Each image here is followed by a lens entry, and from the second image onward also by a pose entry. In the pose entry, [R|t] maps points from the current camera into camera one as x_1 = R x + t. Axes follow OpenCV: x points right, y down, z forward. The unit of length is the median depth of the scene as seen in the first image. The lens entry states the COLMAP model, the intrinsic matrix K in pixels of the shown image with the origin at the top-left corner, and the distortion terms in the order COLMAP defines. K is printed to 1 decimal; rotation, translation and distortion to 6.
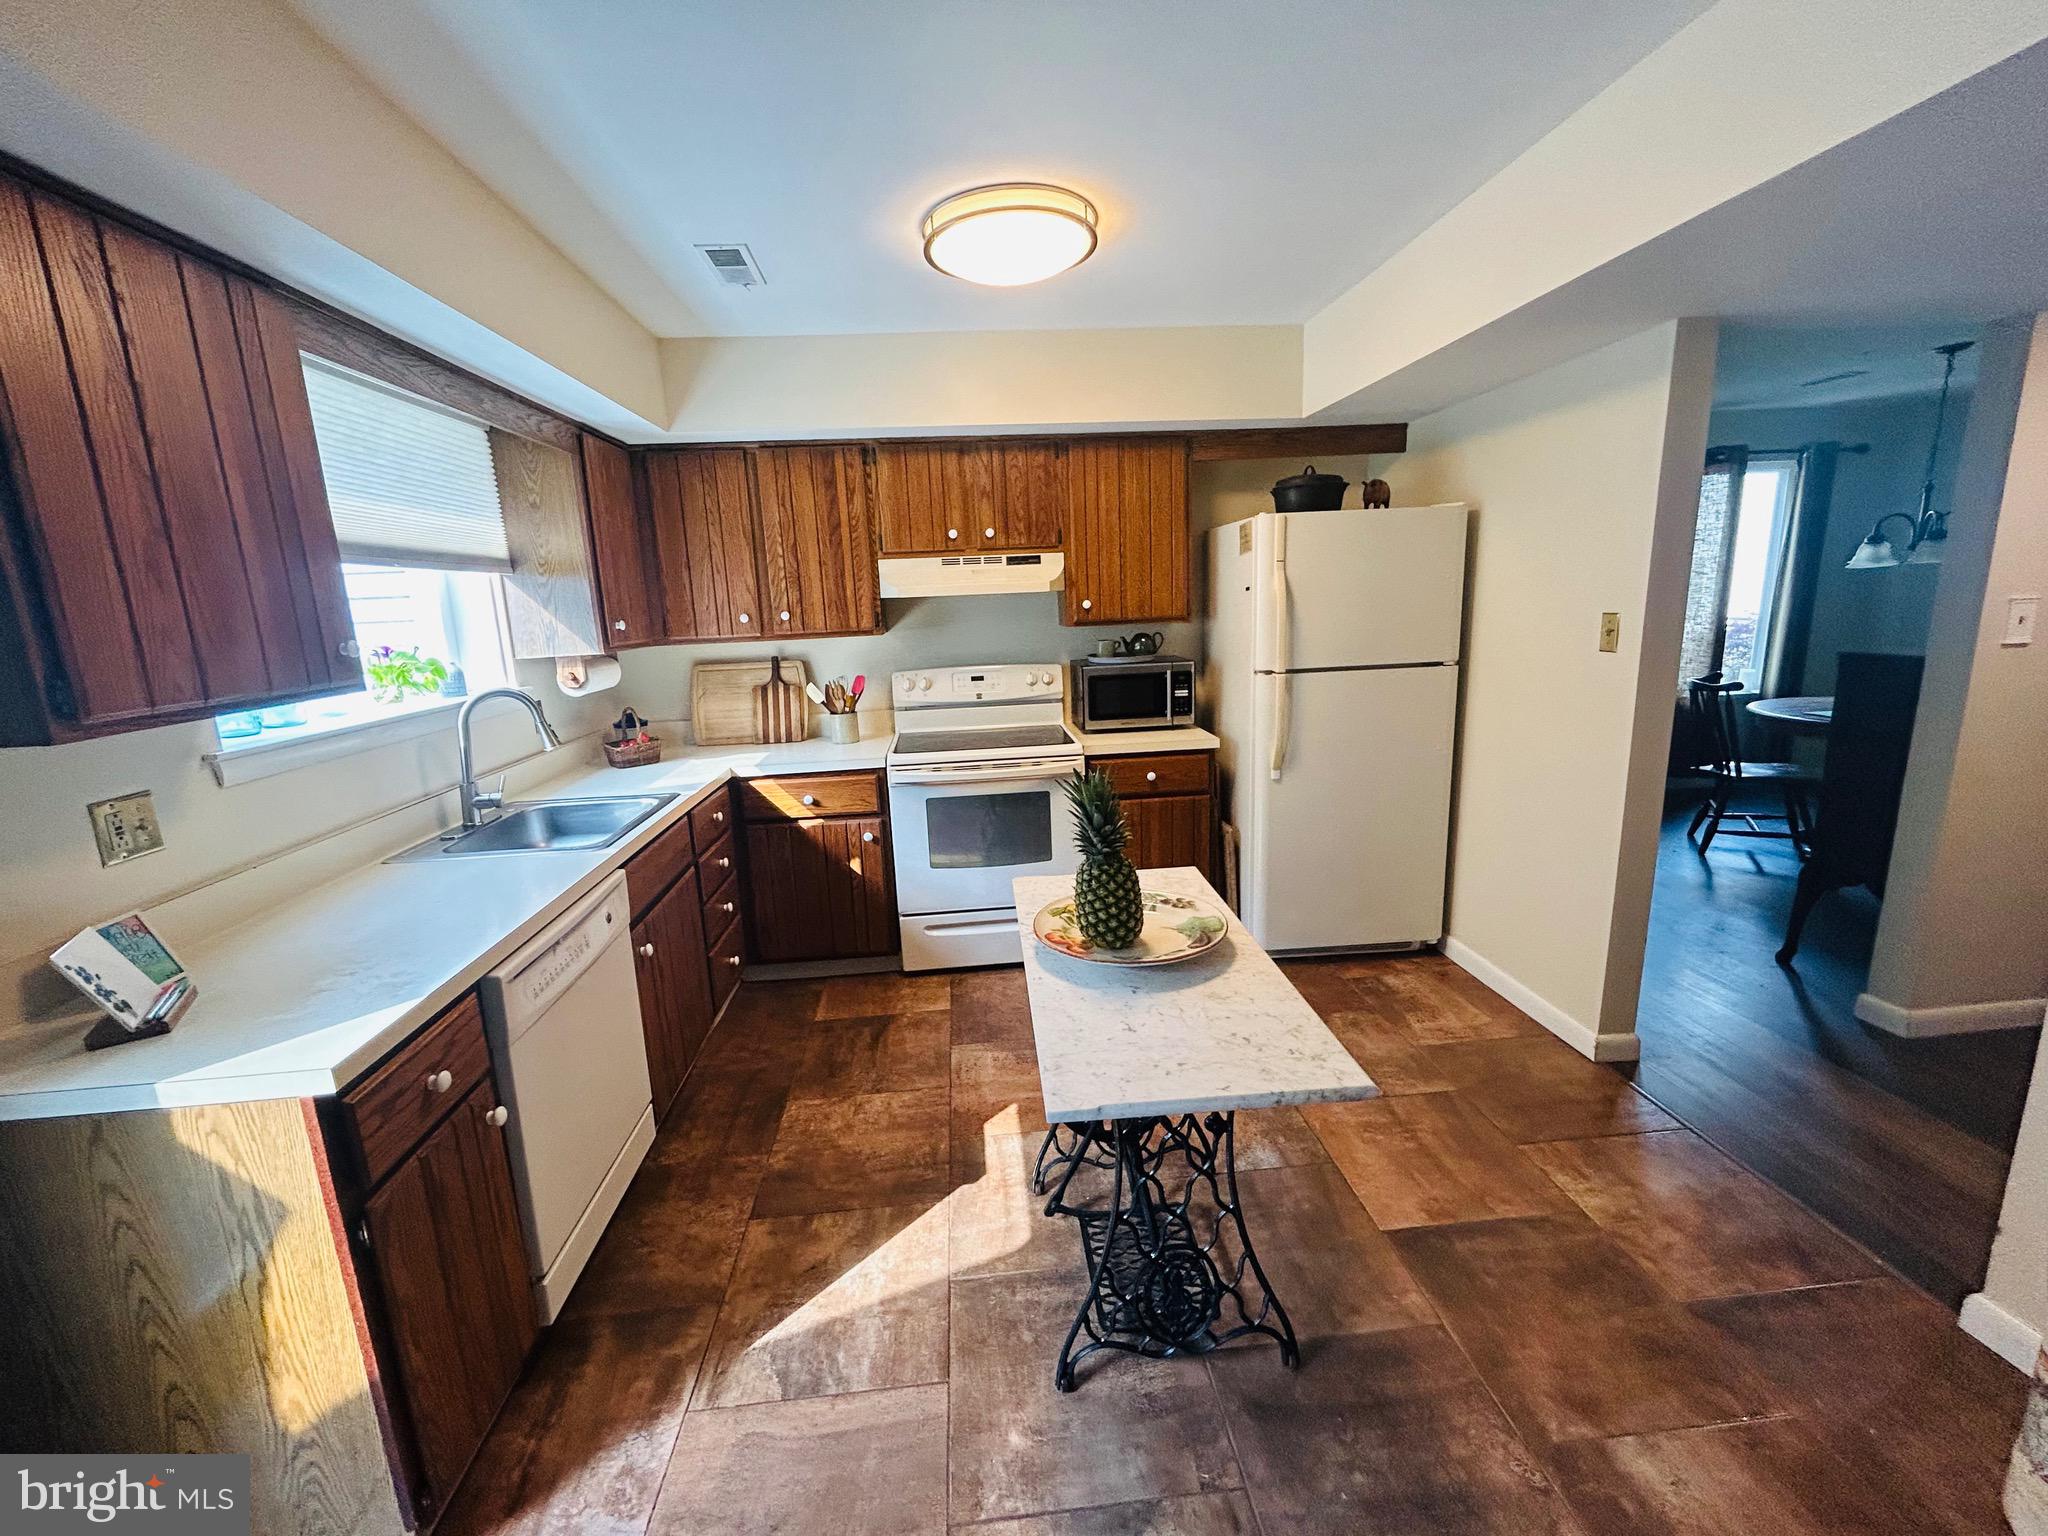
lens RADIAL K [[832.2, 0, 1020.7], [0, 832.2, 763.5], [0, 0, 1]] dist [-0.002260, -0.000024]
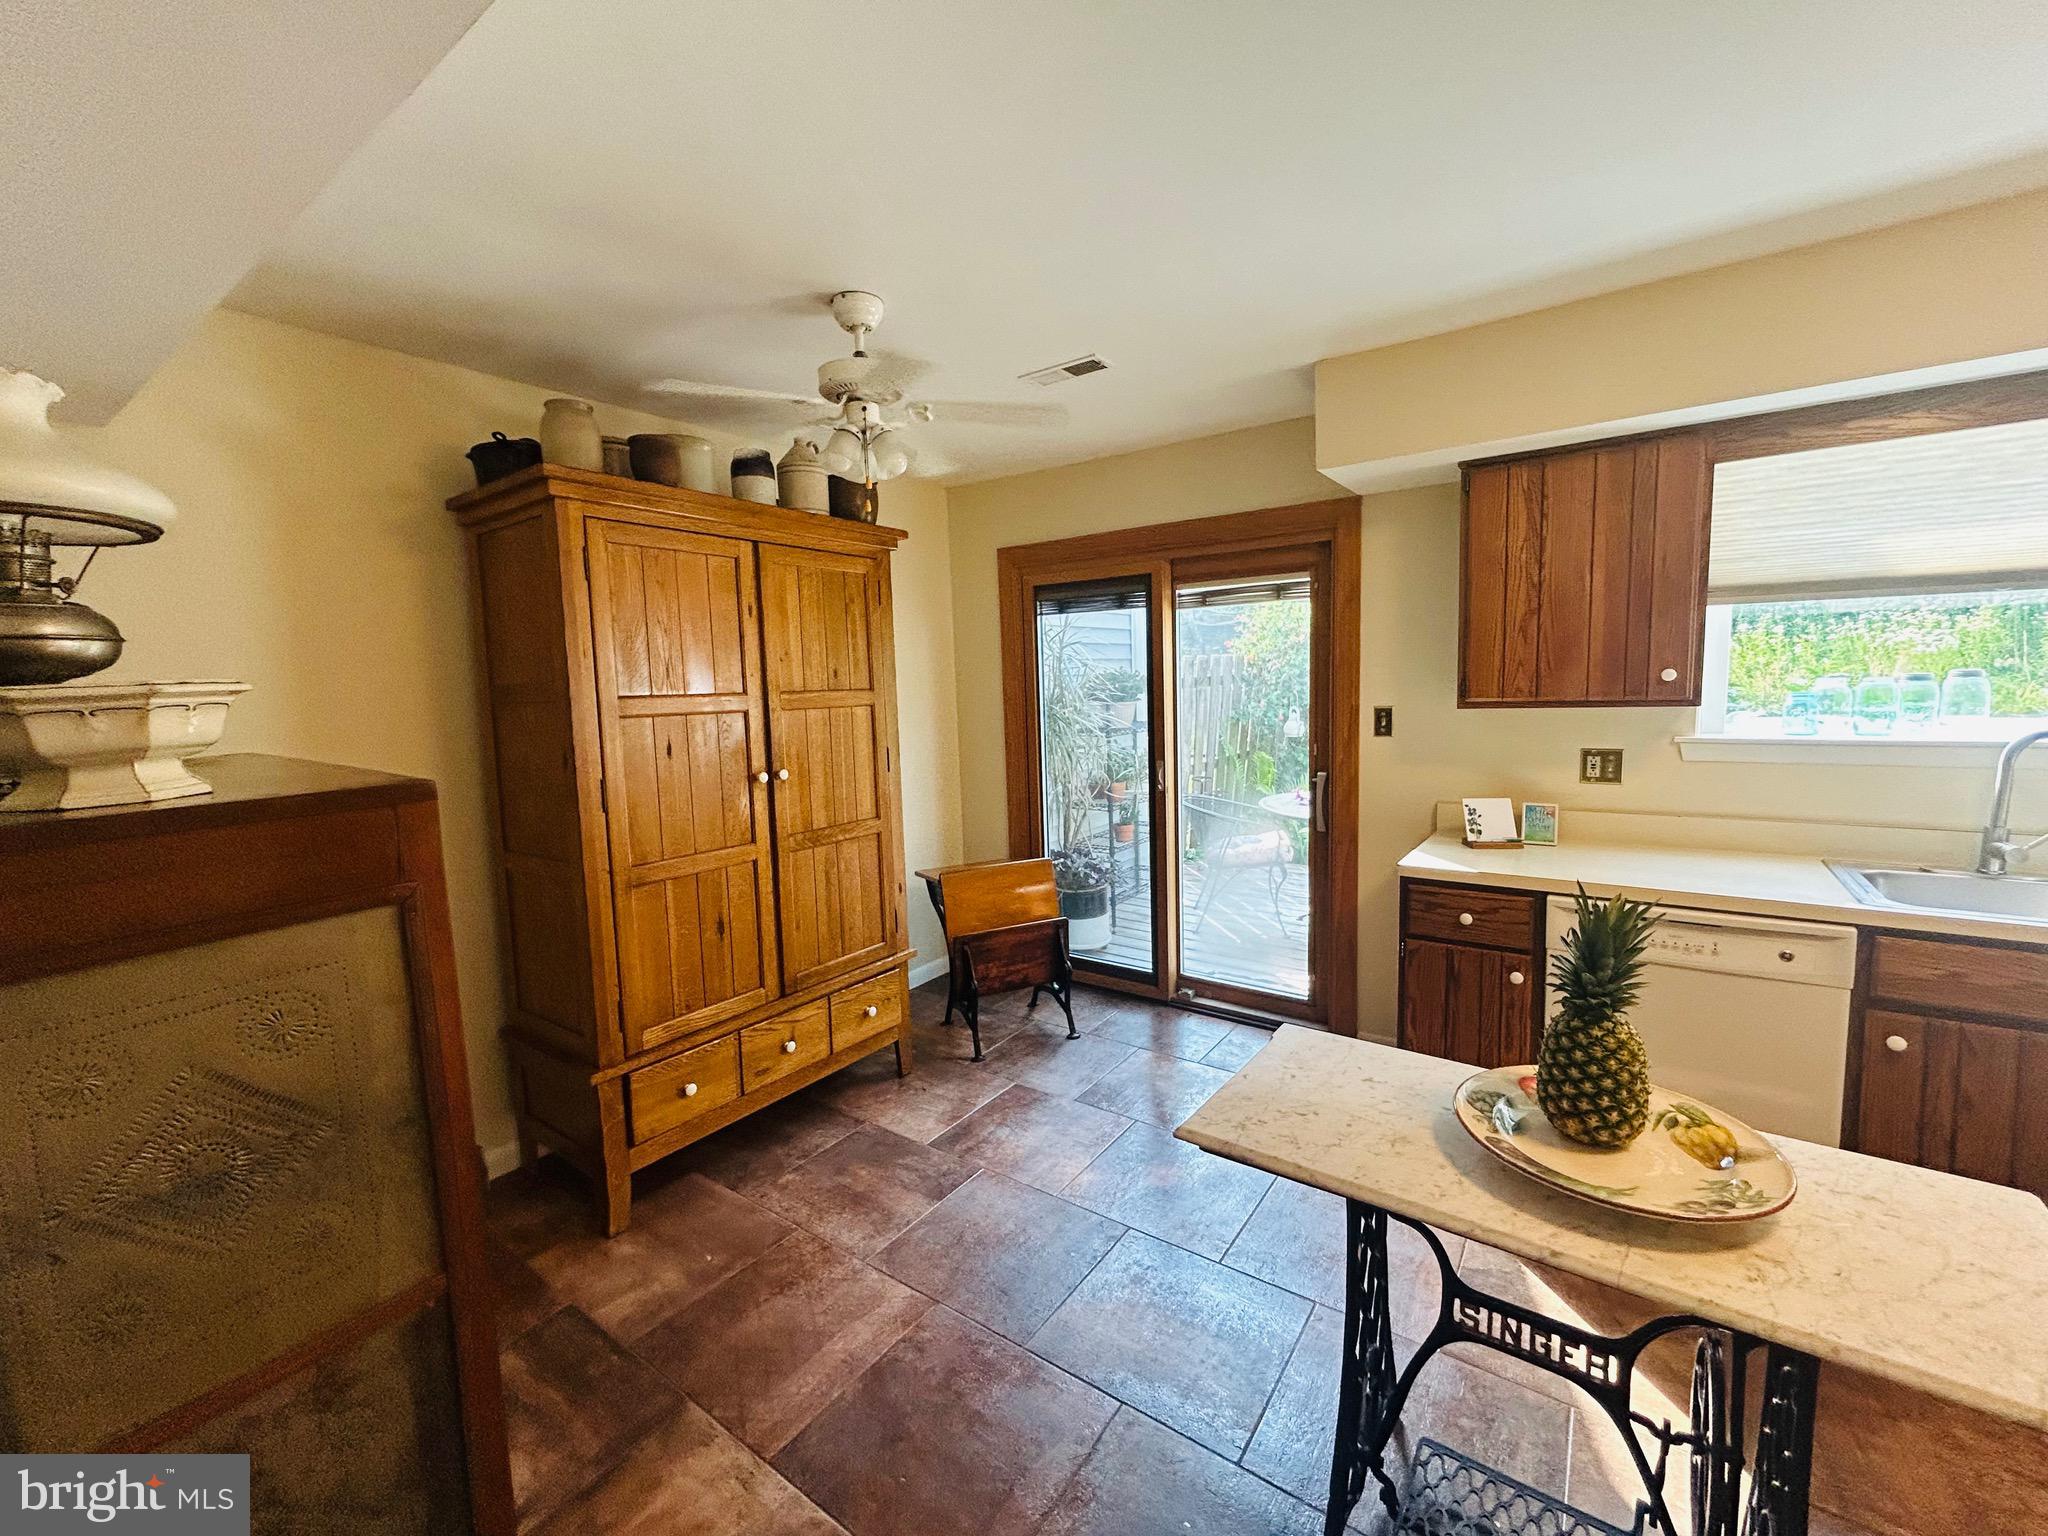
lens RADIAL K [[832.2, 0, 1020.7], [0, 832.2, 763.5], [0, 0, 1]] dist [-0.002260, -0.000024]
pose [[-0.646411, 0.137314, -0.750531, 0.502122], [-0.097731, 0.960668, 0.259933, -0.126996], [0.756704, 0.241373, -0.607567, 0.532507]]
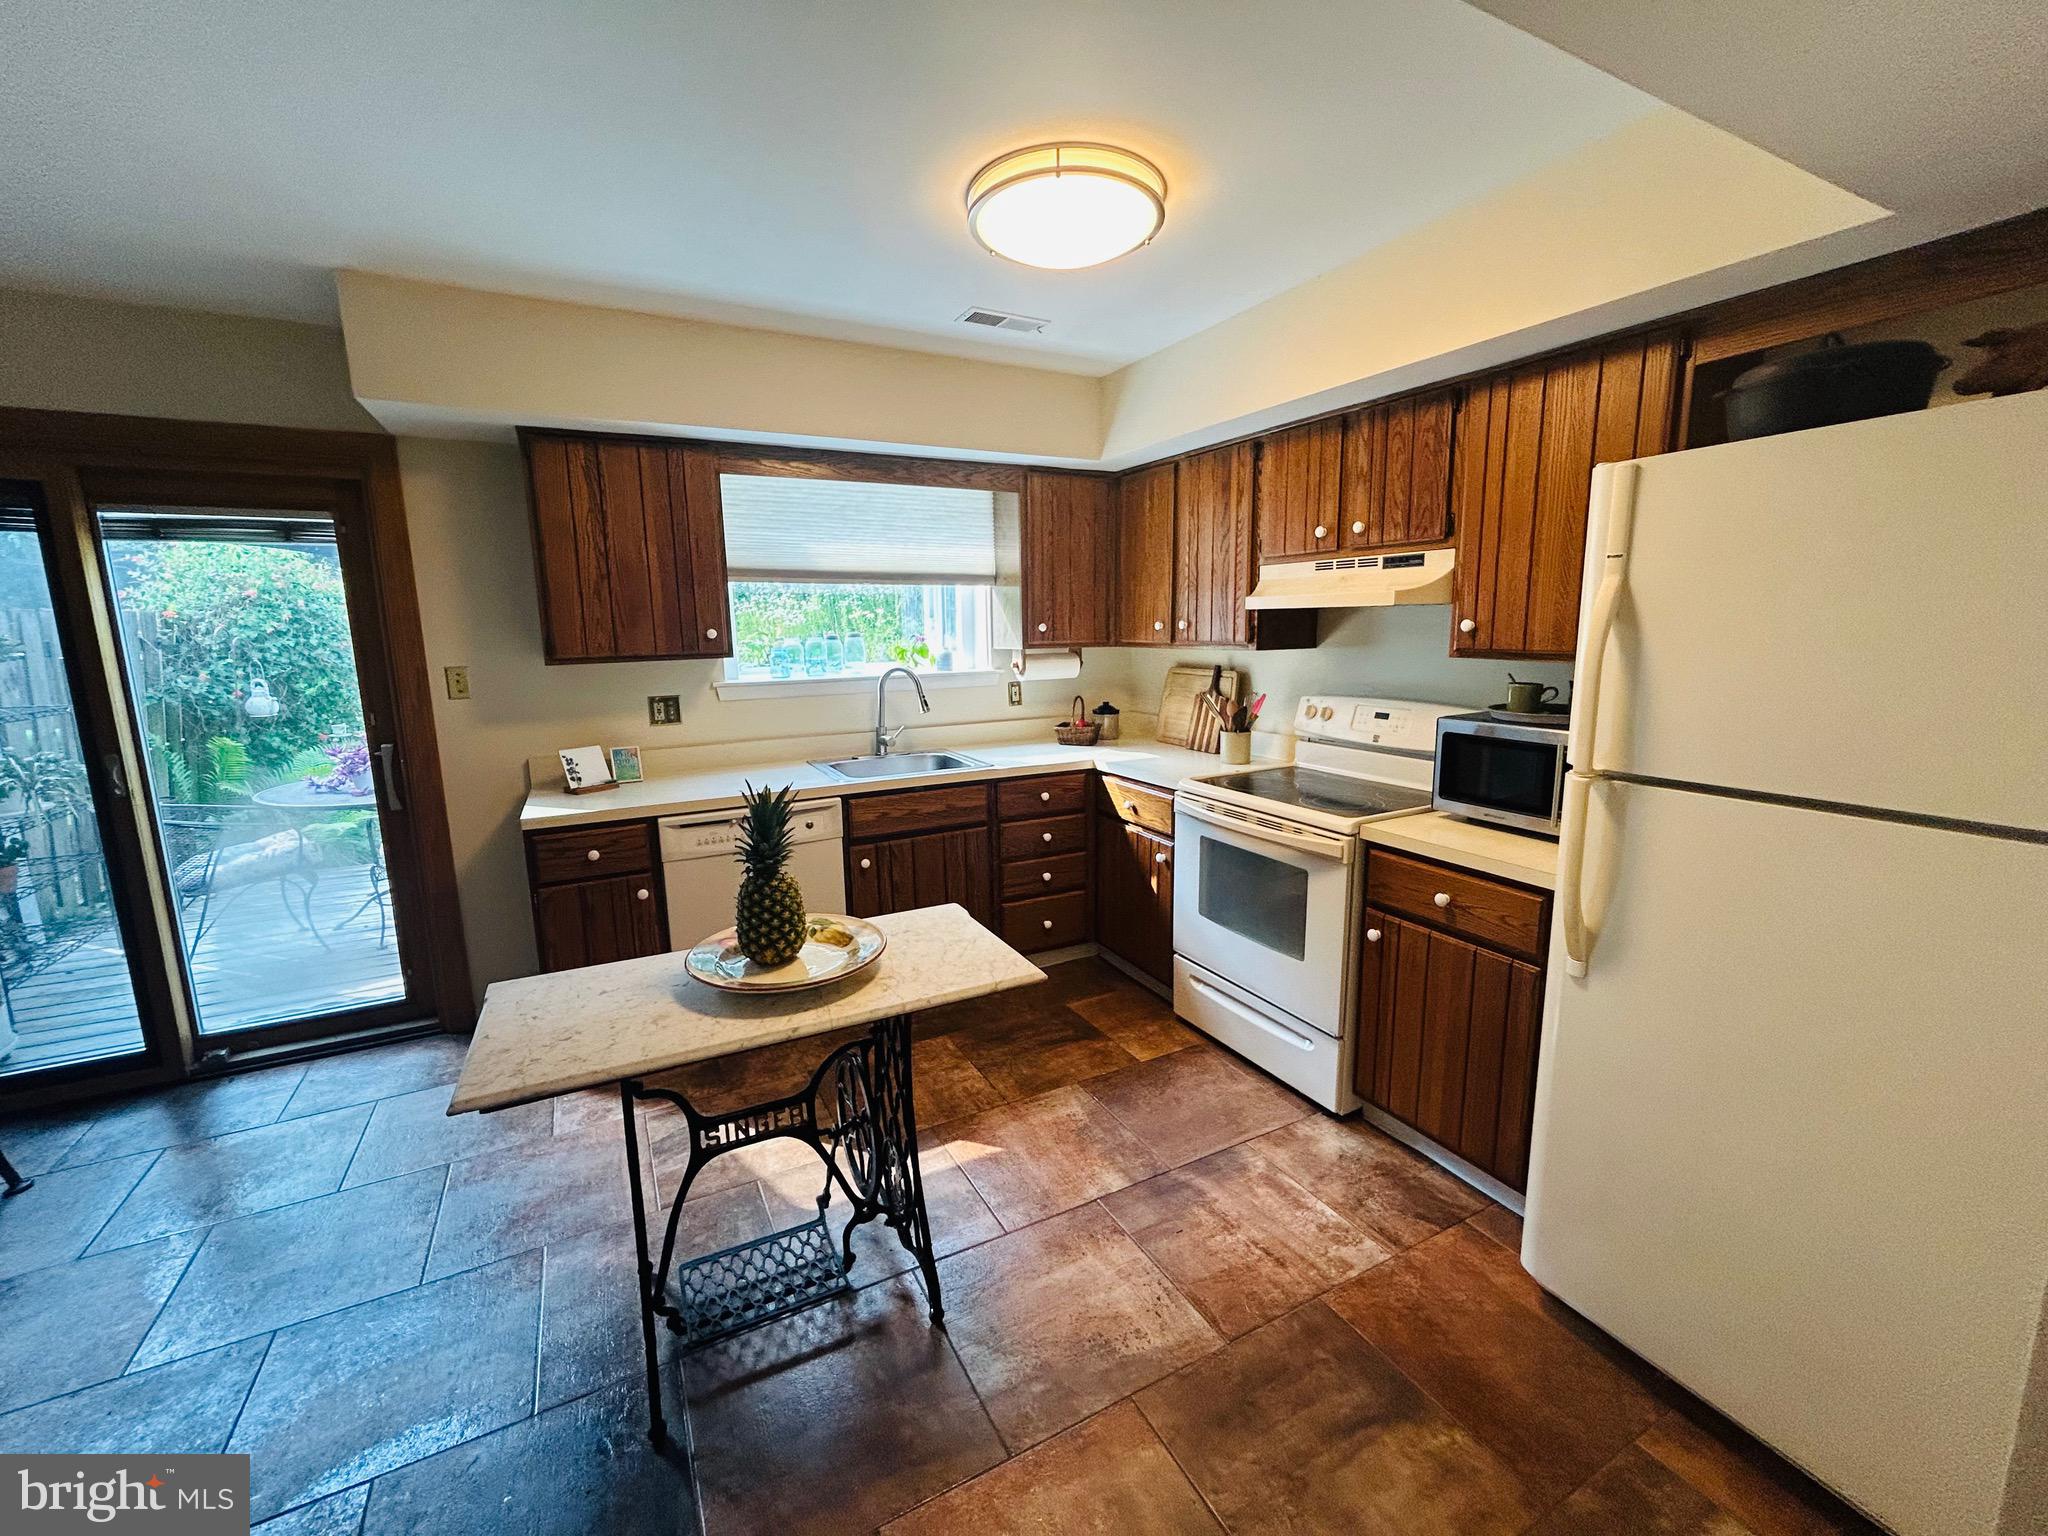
lens RADIAL K [[828.1, 0, 1024.0], [0, 828.1, 768.0], [0, 0, 1]] dist [-0.011309, -0.000132]
pose [[0.396858, 0.193339, -0.897287, 0.587284], [-0.184885, 0.974366, 0.128175, -0.105624], [0.899067, 0.115028, 0.422430, 0.443483]]
